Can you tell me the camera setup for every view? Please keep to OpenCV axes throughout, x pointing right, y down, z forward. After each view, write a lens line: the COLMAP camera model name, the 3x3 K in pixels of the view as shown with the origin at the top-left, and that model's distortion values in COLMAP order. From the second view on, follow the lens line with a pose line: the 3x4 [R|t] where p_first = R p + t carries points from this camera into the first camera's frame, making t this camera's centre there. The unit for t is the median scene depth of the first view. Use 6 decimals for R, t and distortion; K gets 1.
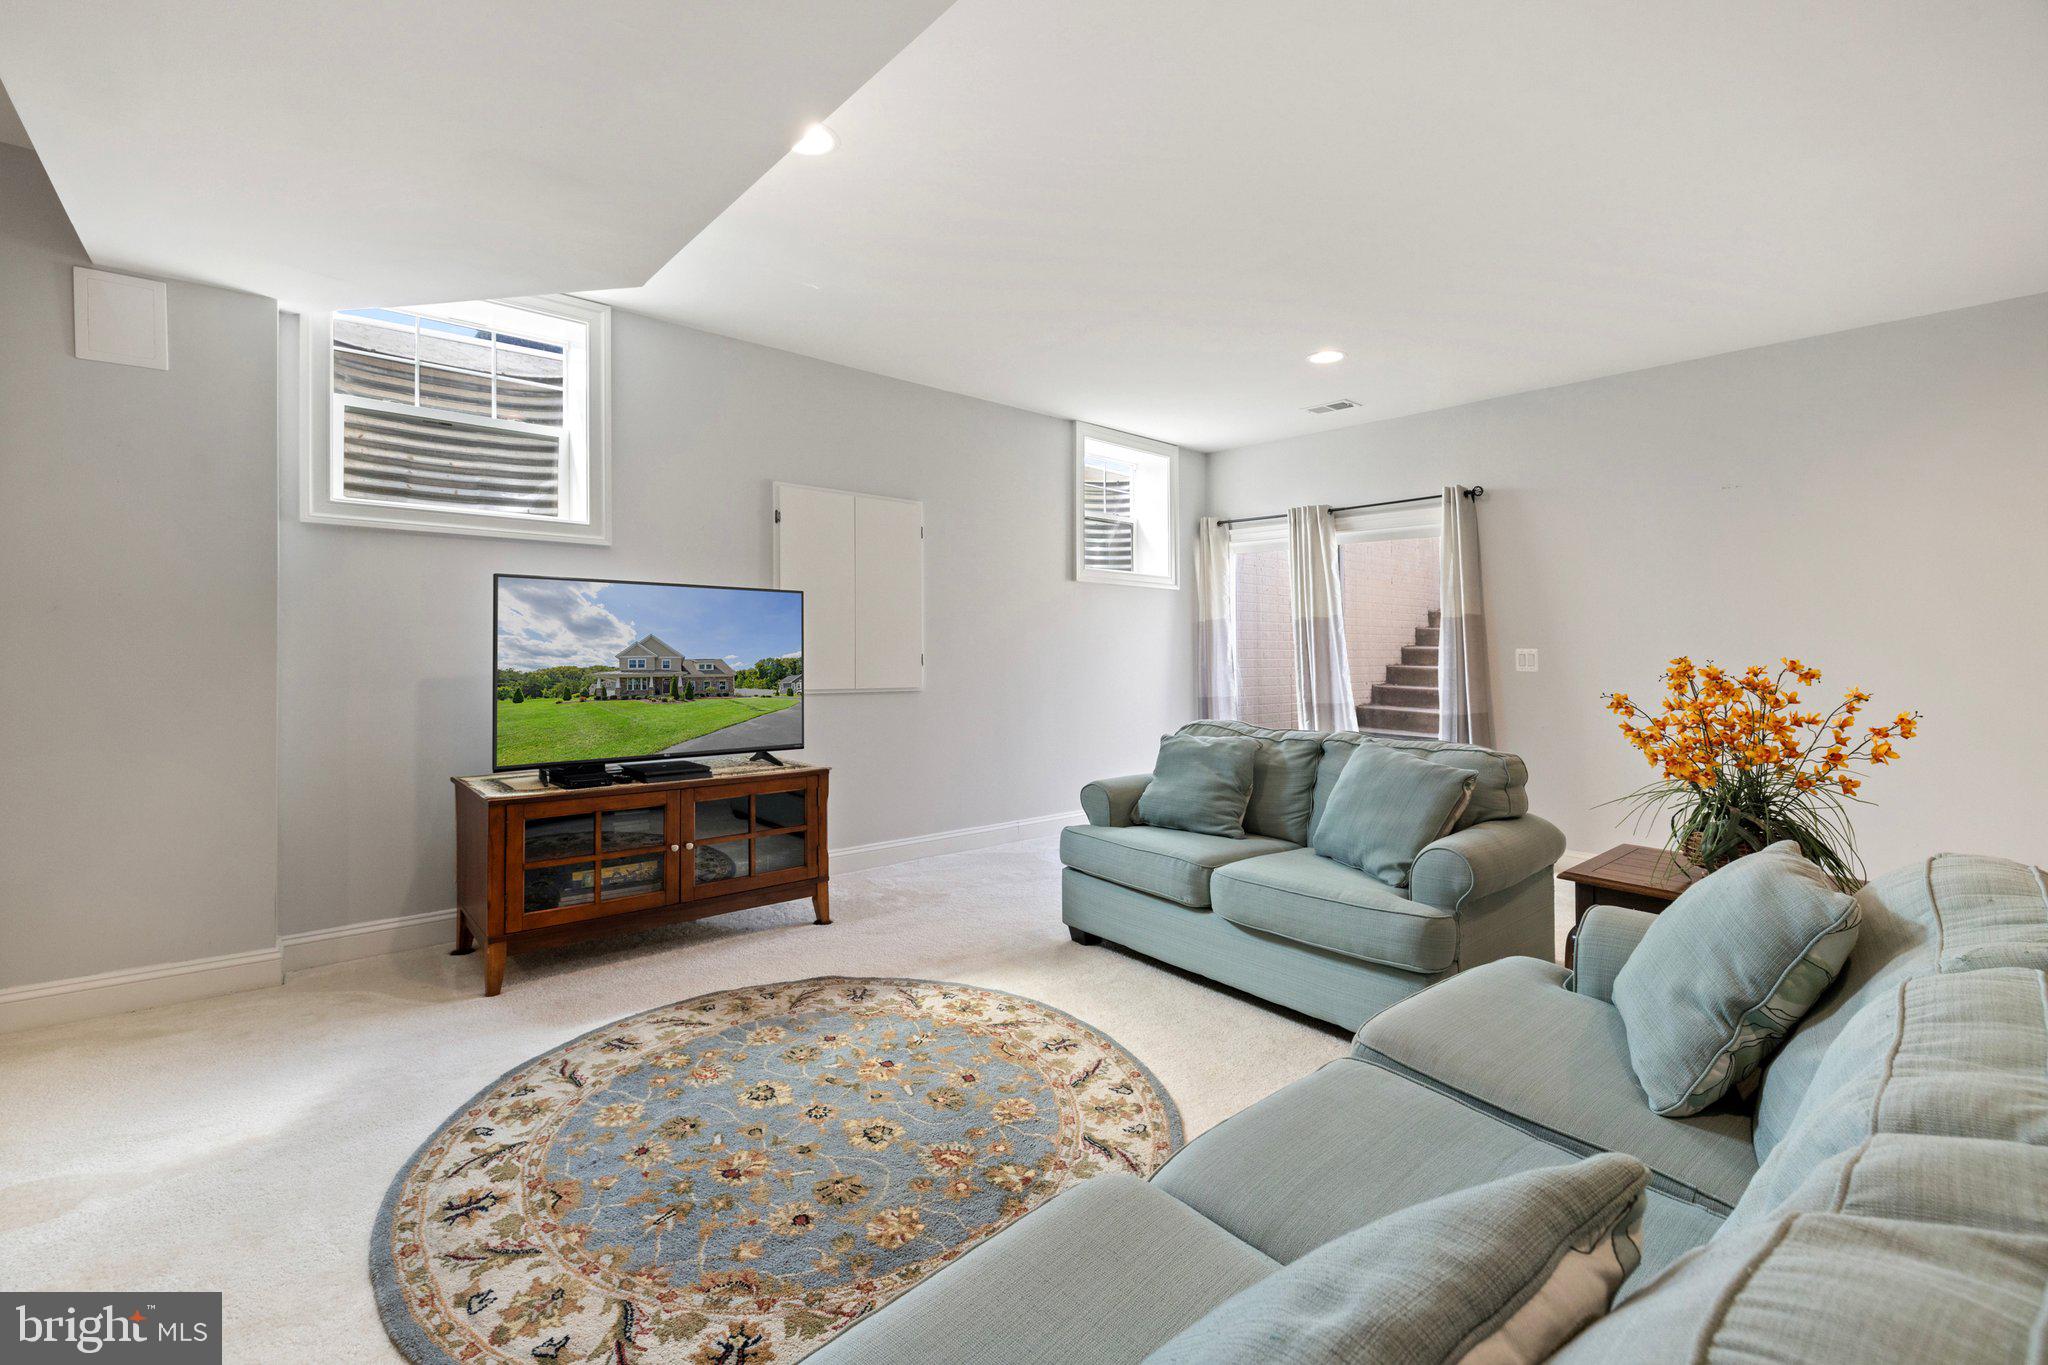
lens RADIAL K [[869.9, 0, 1017.4], [0, 869.9, 675.8], [0, 0, 1]] dist [-0.002732, -0.000065]
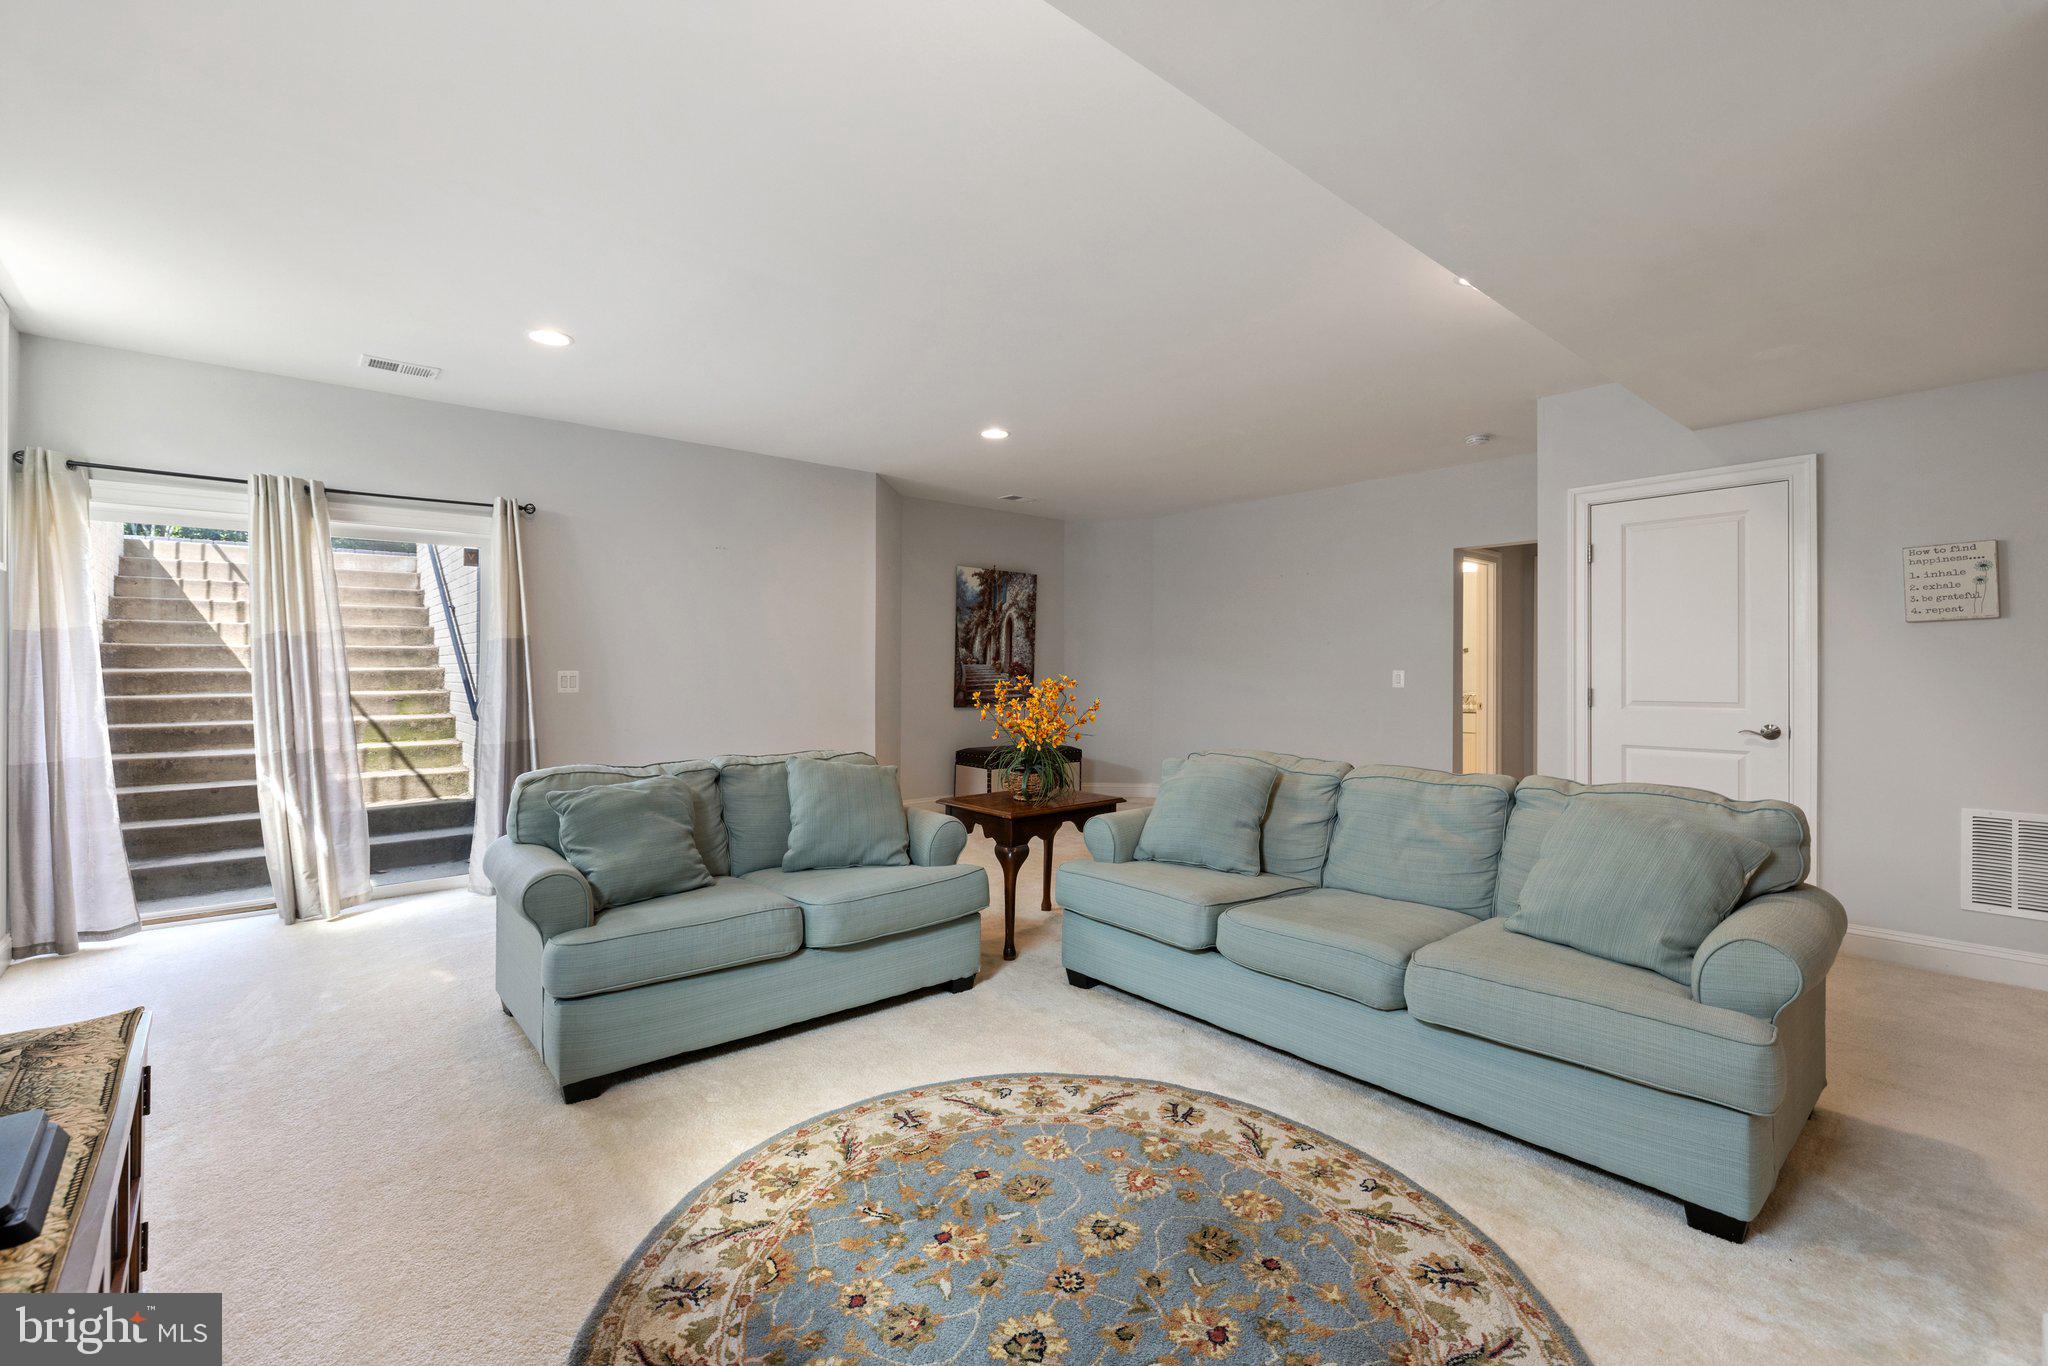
lens RADIAL K [[869.9, 0, 1017.4], [0, 869.9, 676.3], [0, 0, 1]] dist [-0.002732, -0.000065]
pose [[0.013602, -0.018772, 0.999731, -0.796354], [0.037738, 0.999121, 0.018247, -0.041816], [-0.999195, 0.037480, 0.014299, 0.815268]]
